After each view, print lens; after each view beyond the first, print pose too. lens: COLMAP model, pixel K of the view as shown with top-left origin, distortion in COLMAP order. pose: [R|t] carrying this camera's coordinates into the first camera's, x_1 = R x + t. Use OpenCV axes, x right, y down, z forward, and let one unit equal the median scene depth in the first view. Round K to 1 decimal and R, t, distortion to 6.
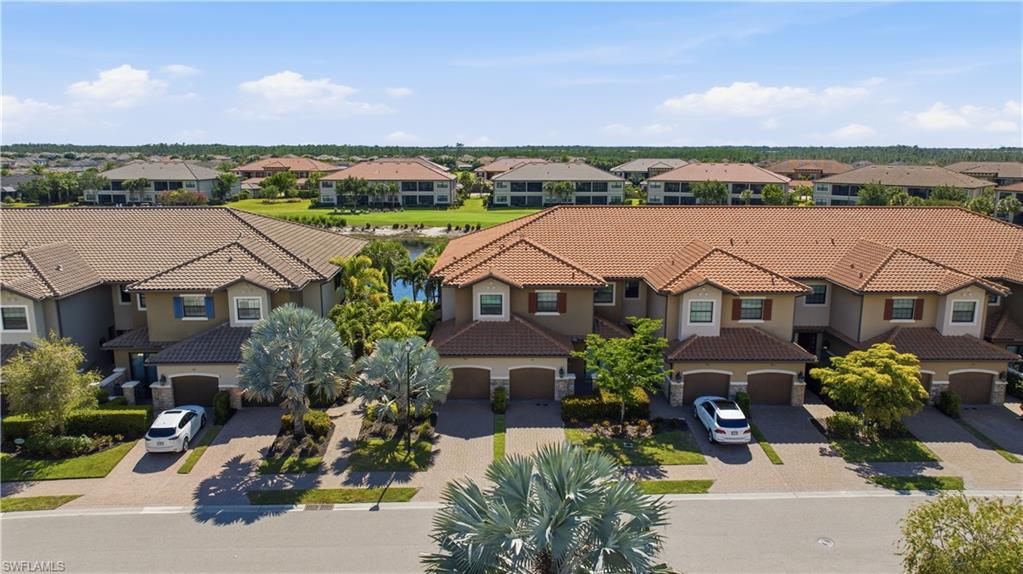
lens RADIAL K [[723.8, 0, 513.8], [0, 723.8, 286.1], [0, 0, 1]] dist [-0.004530, -0.003256]
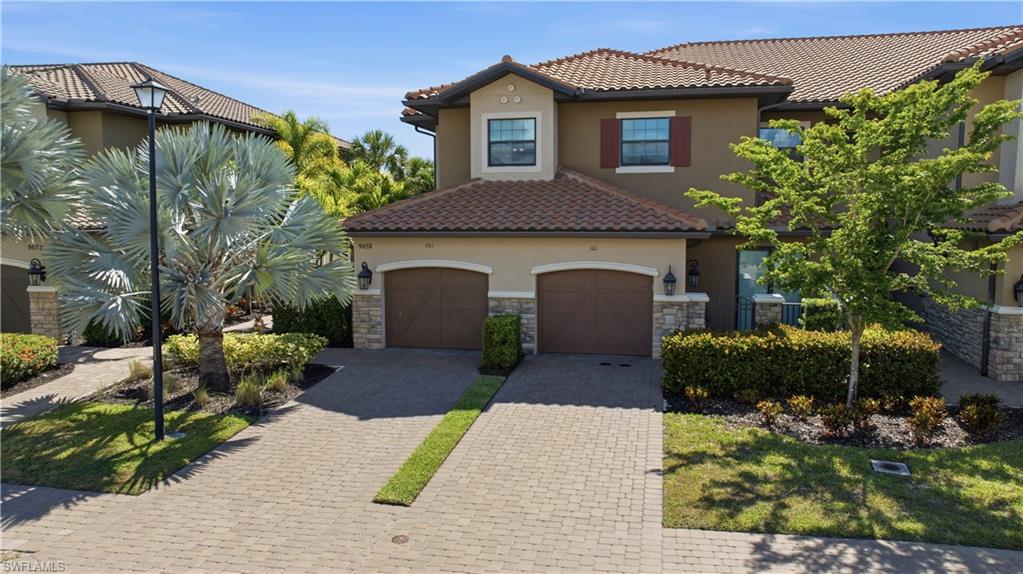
lens RADIAL K [[723.8, 0, 508.4], [0, 723.8, 292.6], [0, 0, 1]] dist [-0.004530, -0.003256]
pose [[0.976028, 0.013287, -0.217239, 0.069508], [-0.033467, 0.995426, -0.089480, 0.171456], [0.215056, 0.094605, 0.972009, 0.648670]]
